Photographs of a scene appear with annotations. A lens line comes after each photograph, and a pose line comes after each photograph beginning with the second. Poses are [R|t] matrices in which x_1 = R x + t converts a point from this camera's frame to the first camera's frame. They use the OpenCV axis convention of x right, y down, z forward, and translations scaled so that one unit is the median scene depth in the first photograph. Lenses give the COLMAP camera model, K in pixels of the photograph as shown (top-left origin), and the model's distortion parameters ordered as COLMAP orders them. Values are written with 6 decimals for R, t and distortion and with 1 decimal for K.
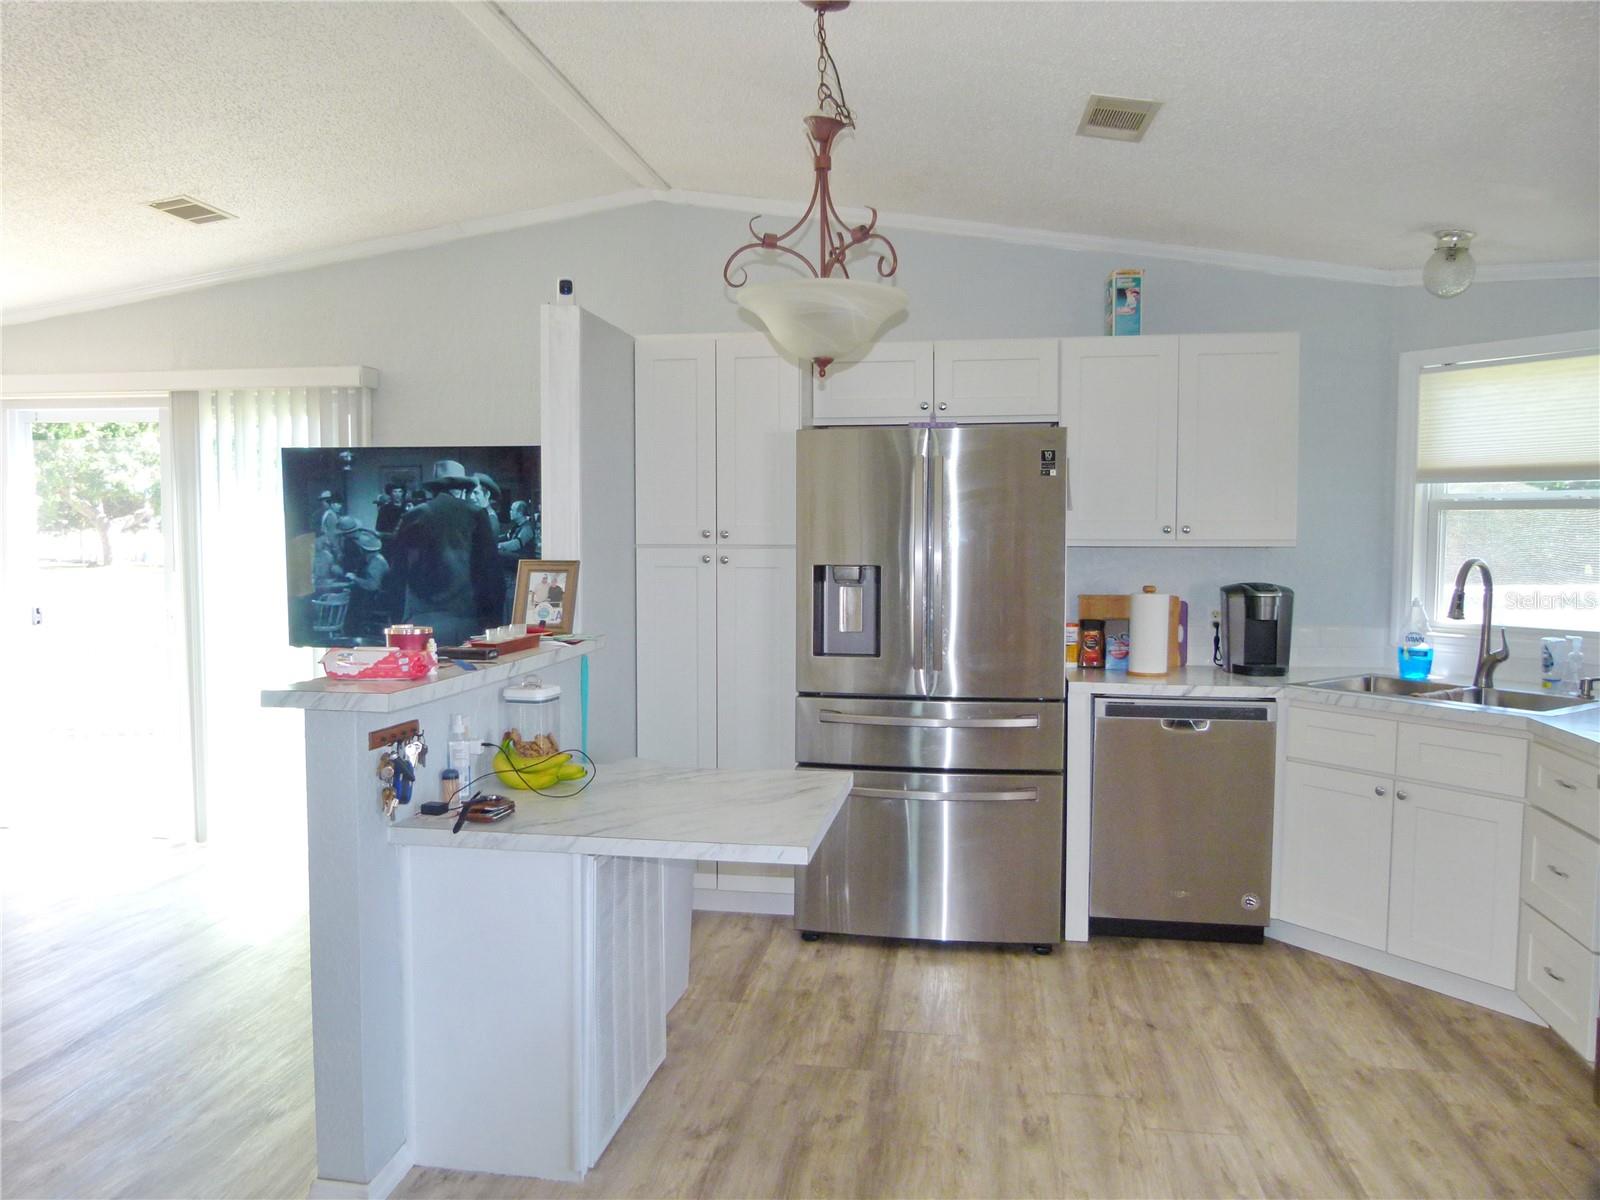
lens RADIAL K [[1210.7, 0, 795.0], [0, 1210.7, 598.5], [0, 0, 1]] dist [-0.033682, 0.038767]
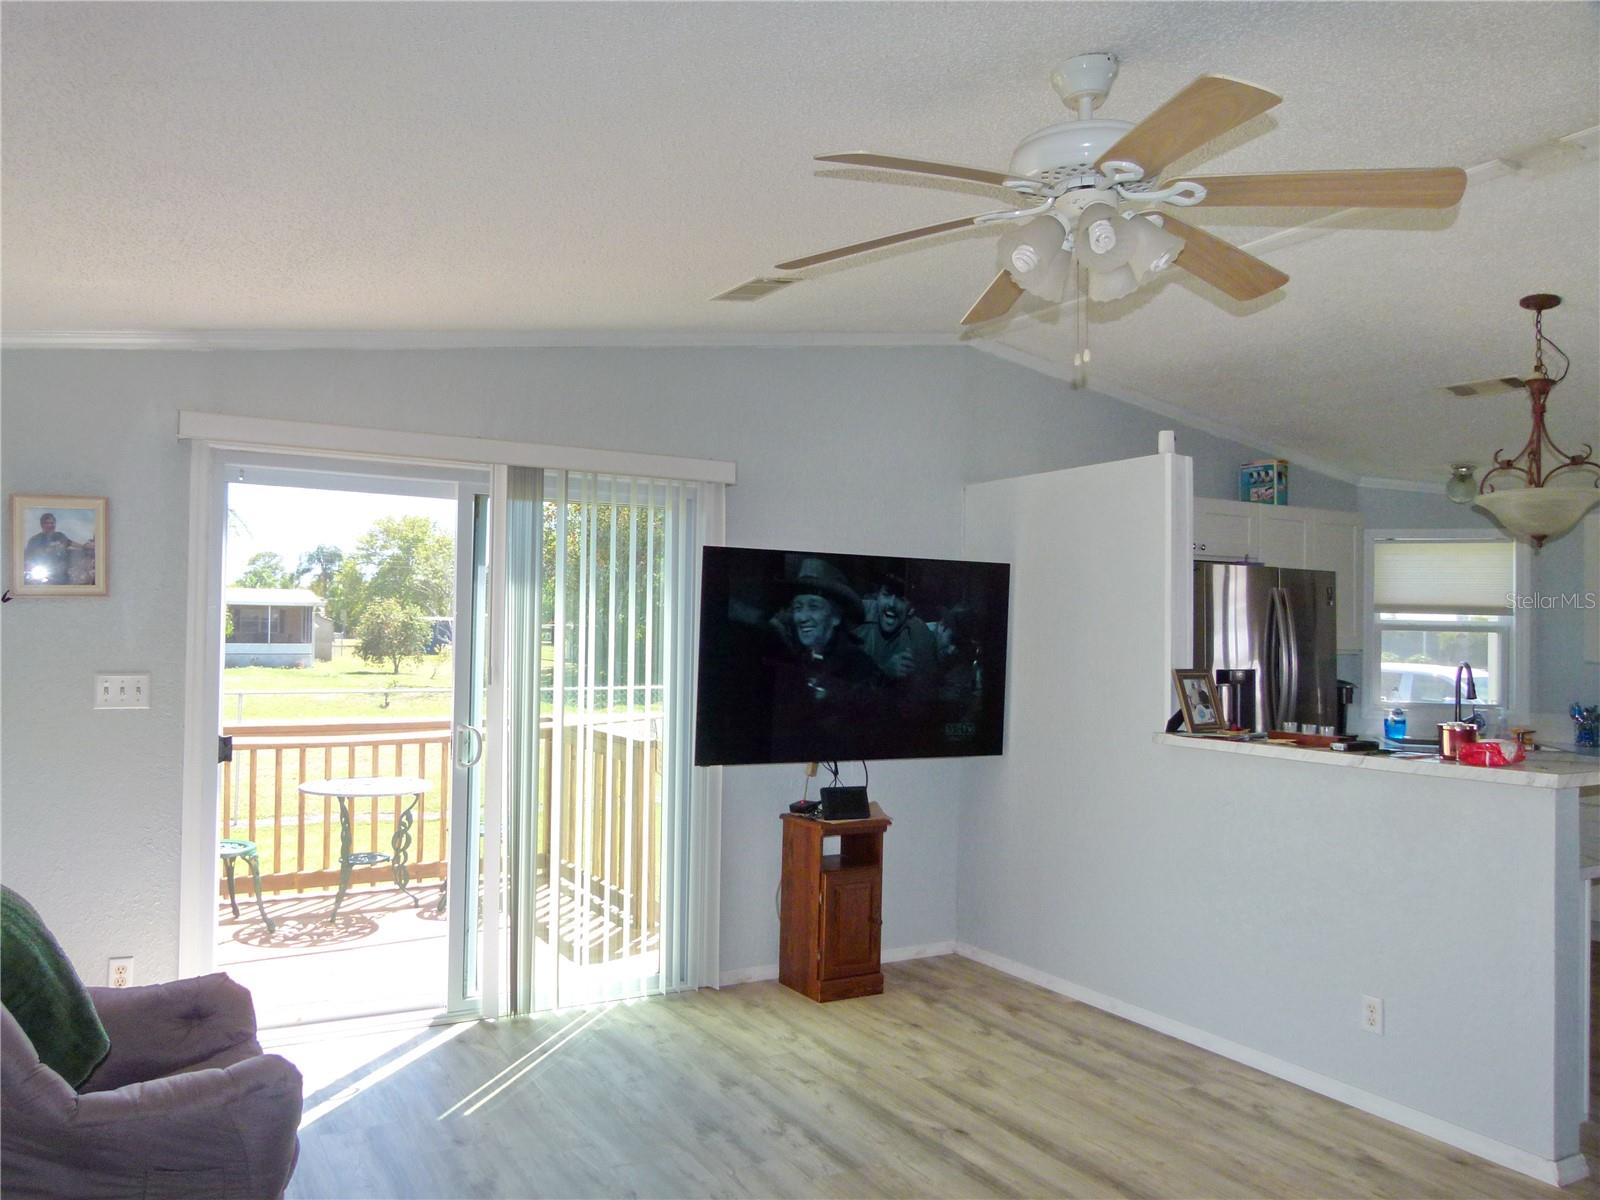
lens RADIAL K [[1206.0, 0, 793.6], [0, 1206.0, 599.8], [0, 0, 1]] dist [-0.045414, 0.041152]
pose [[0.766943, 0.027755, 0.641114, -1.070675], [0.021197, 0.997423, -0.068538, -0.022946], [-0.641365, 0.066154, 0.764379, 0.302157]]
